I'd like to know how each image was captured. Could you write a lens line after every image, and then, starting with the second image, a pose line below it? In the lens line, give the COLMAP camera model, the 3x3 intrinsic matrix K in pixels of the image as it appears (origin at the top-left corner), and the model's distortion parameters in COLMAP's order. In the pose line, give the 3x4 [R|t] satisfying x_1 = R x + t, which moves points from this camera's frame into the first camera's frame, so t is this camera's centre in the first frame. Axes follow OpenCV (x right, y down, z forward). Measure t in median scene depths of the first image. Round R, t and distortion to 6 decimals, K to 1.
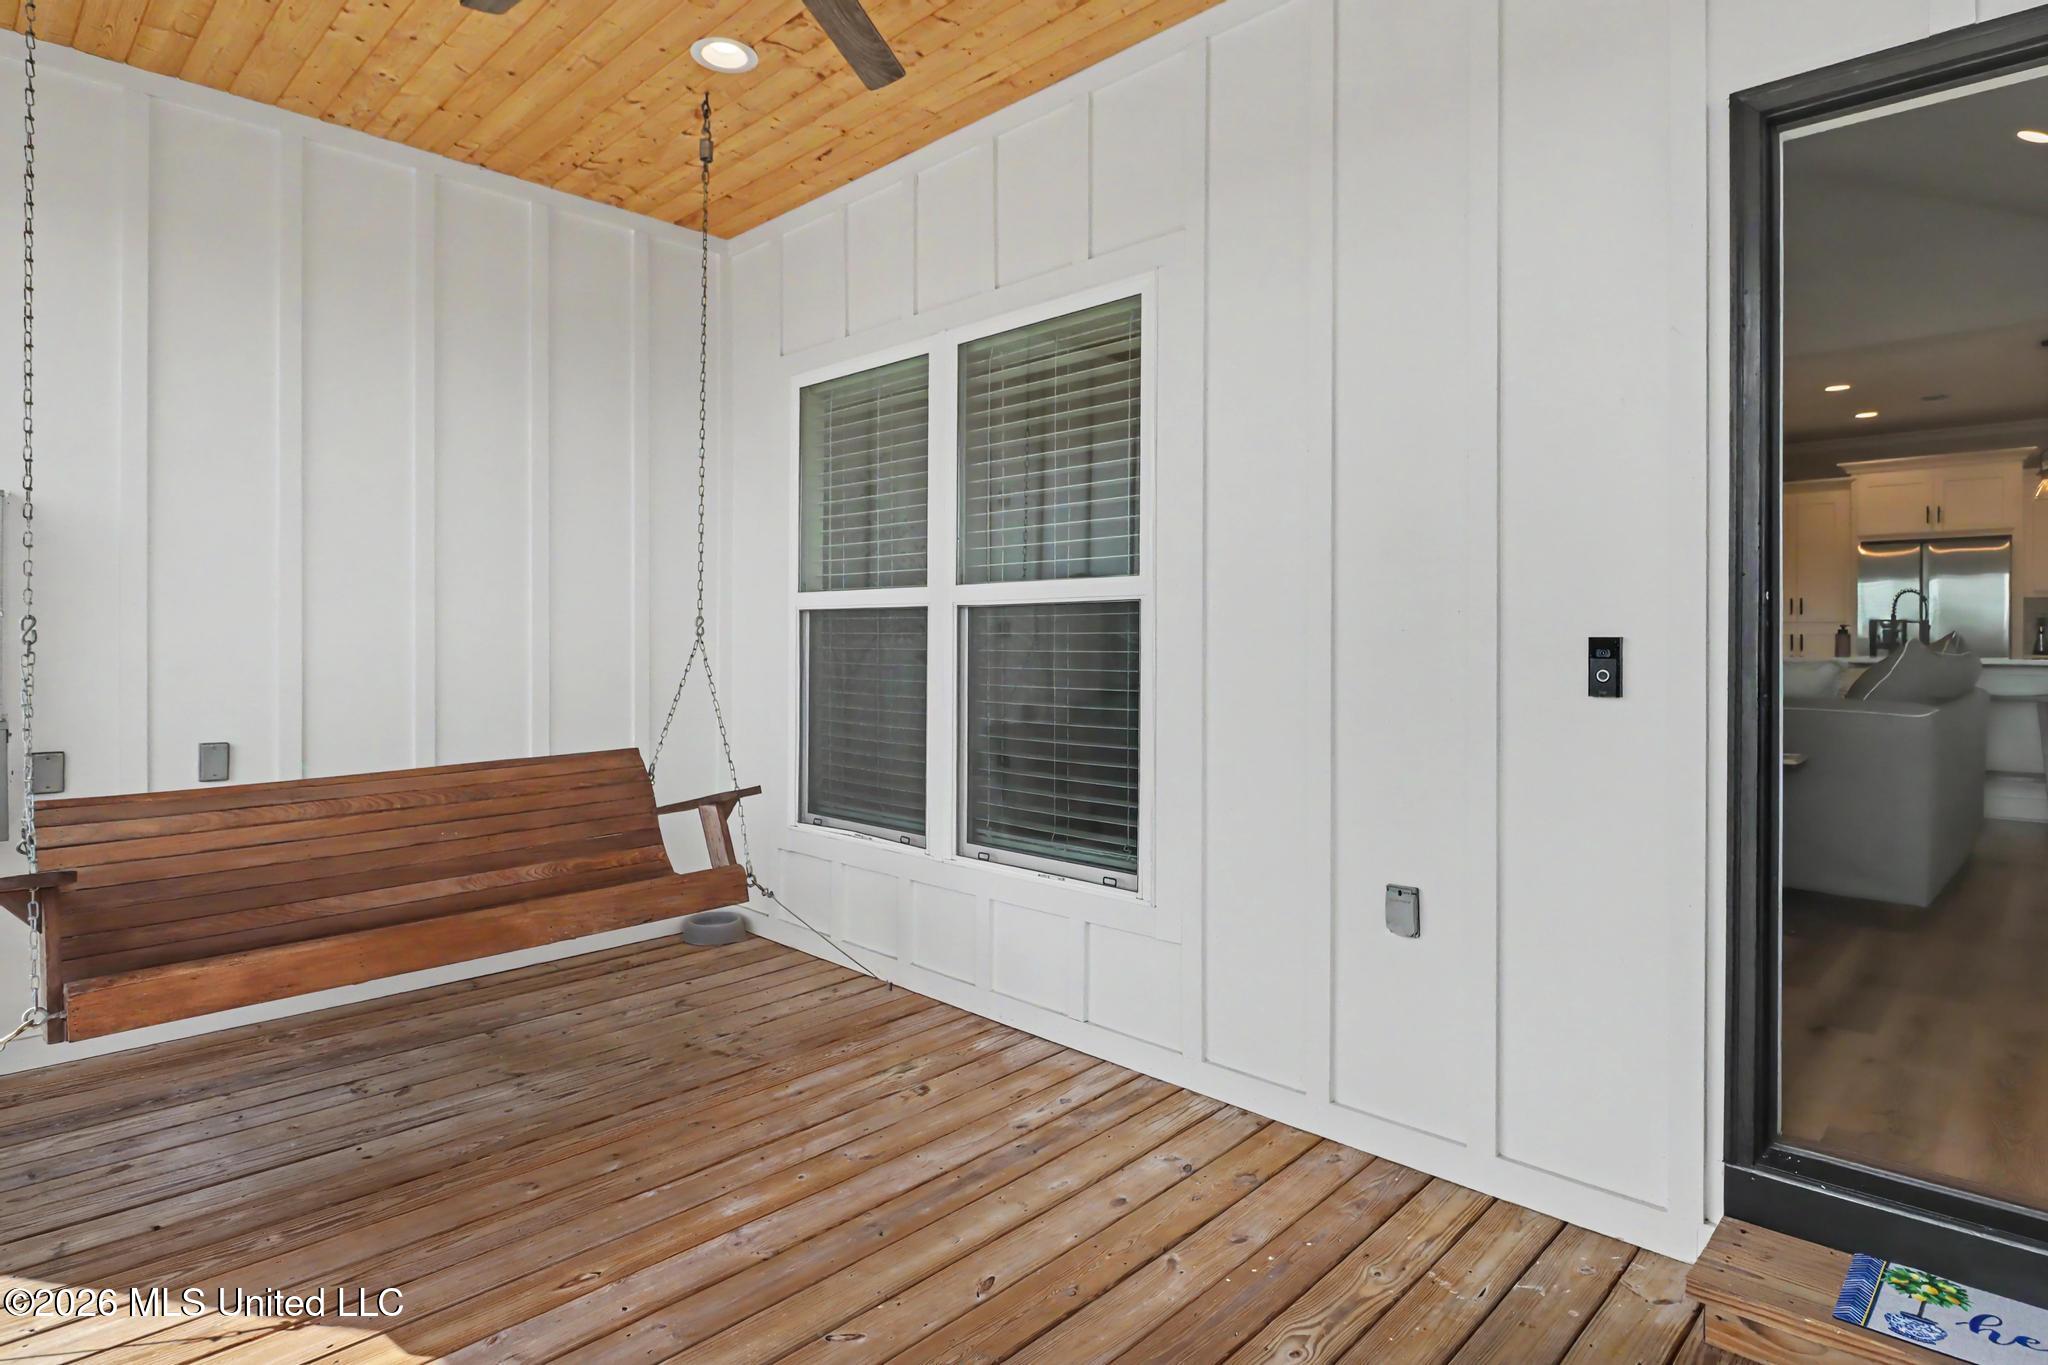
lens RADIAL K [[1109.1, 0, 1021.0], [0, 1109.1, 633.5], [0, 0, 1]] dist [0.000133, -0.009024]
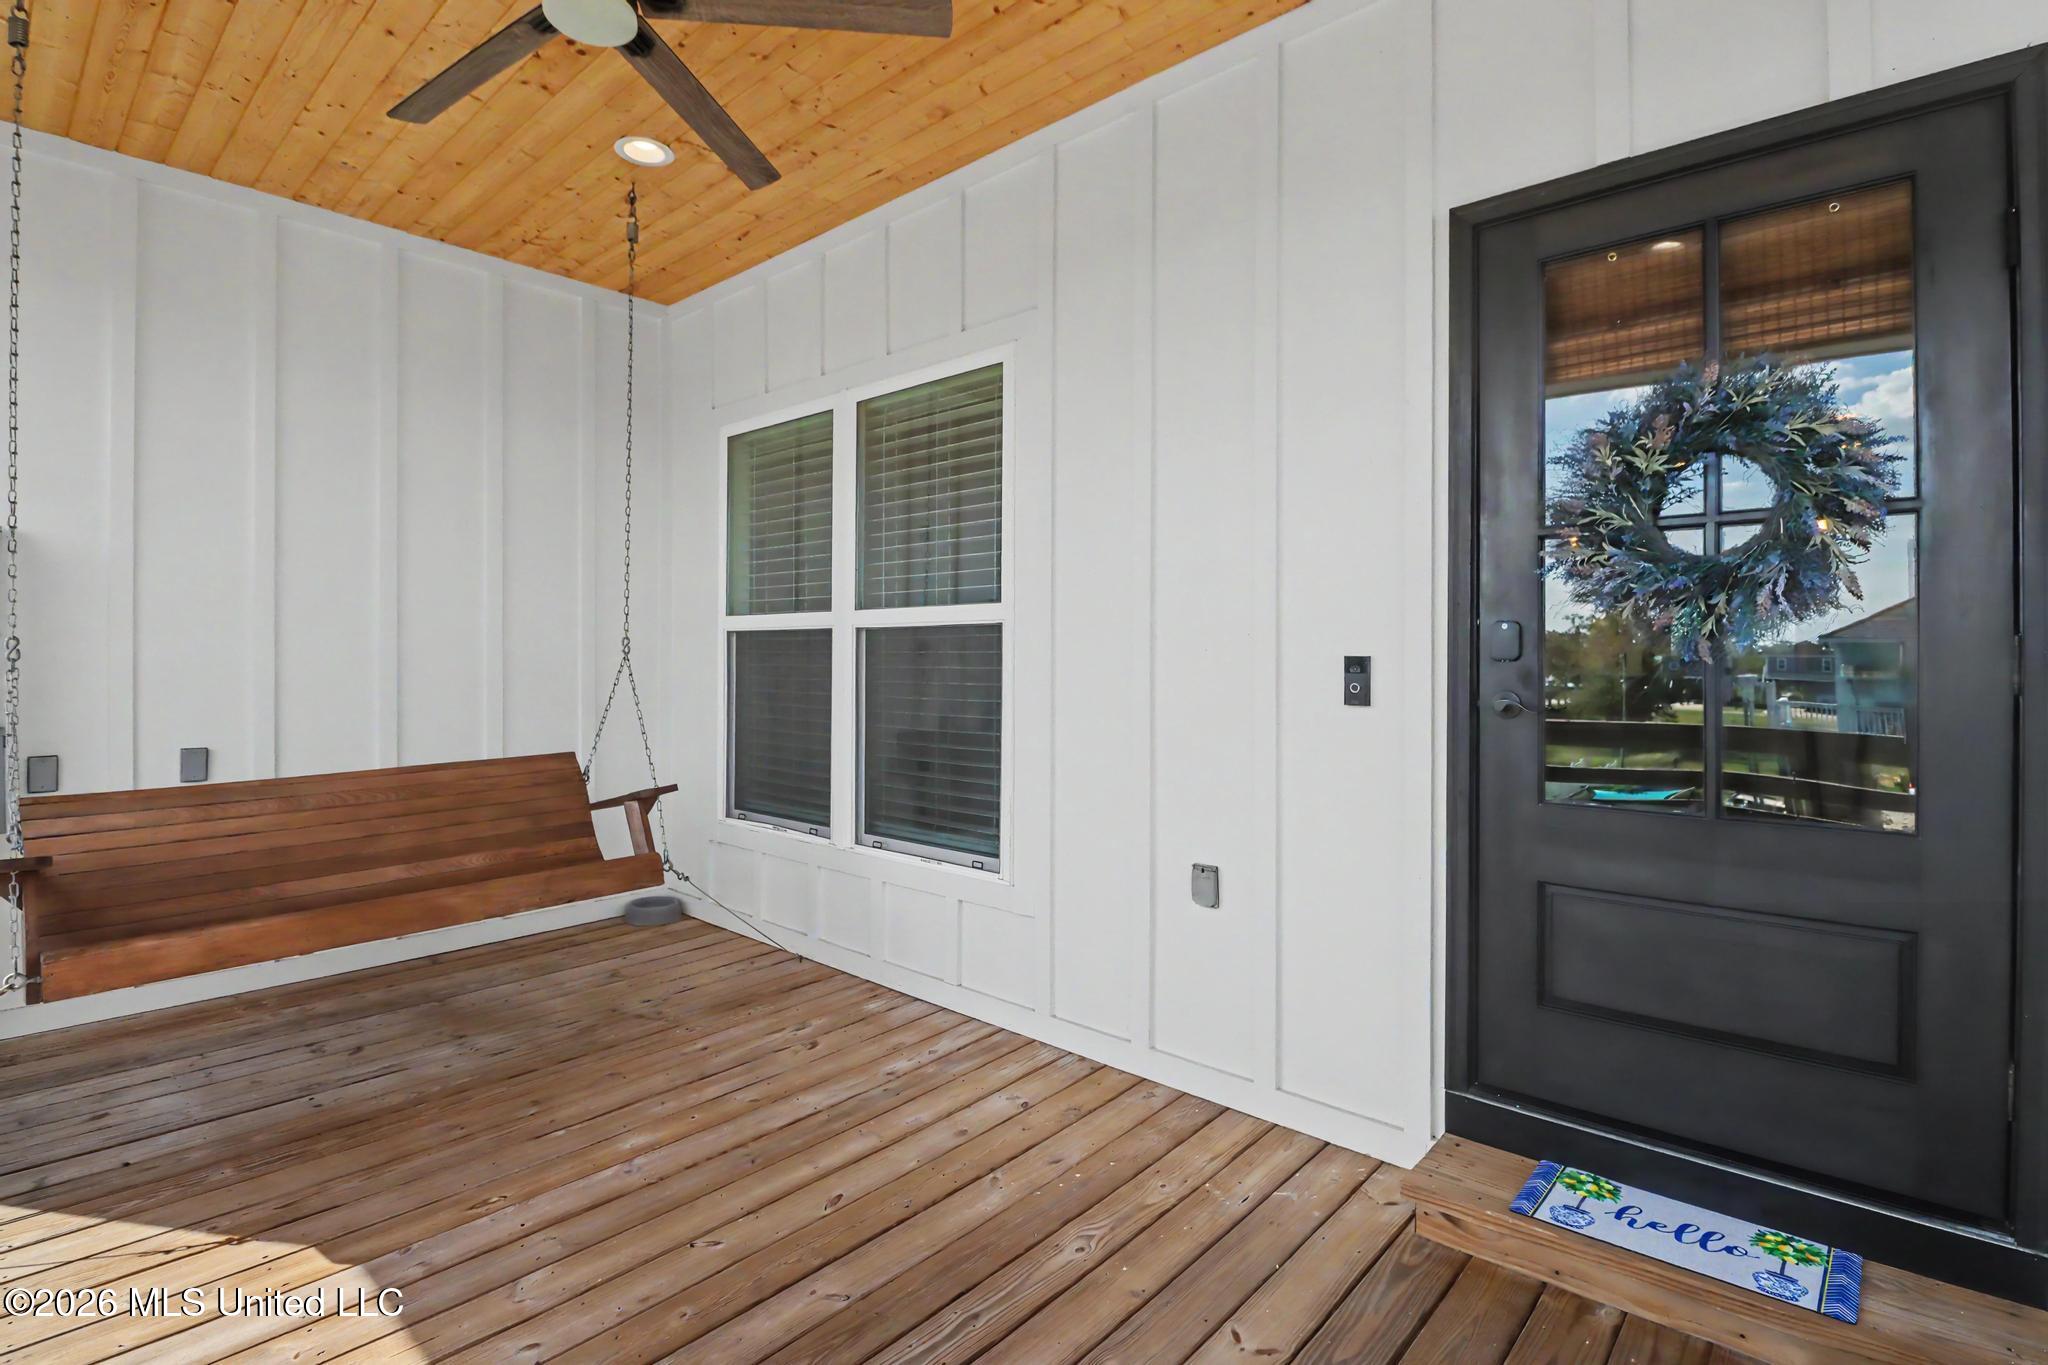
lens RADIAL K [[996.7, 0, 1018.0], [0, 996.7, 649.8], [0, 0, 1]] dist [-0.000501, -0.011799]
pose [[0.999336, 0.000749, 0.036415, 0.087951], [-0.000693, 0.999999, -0.001533, -0.001212], [-0.036416, 0.001507, 0.999336, -0.052440]]
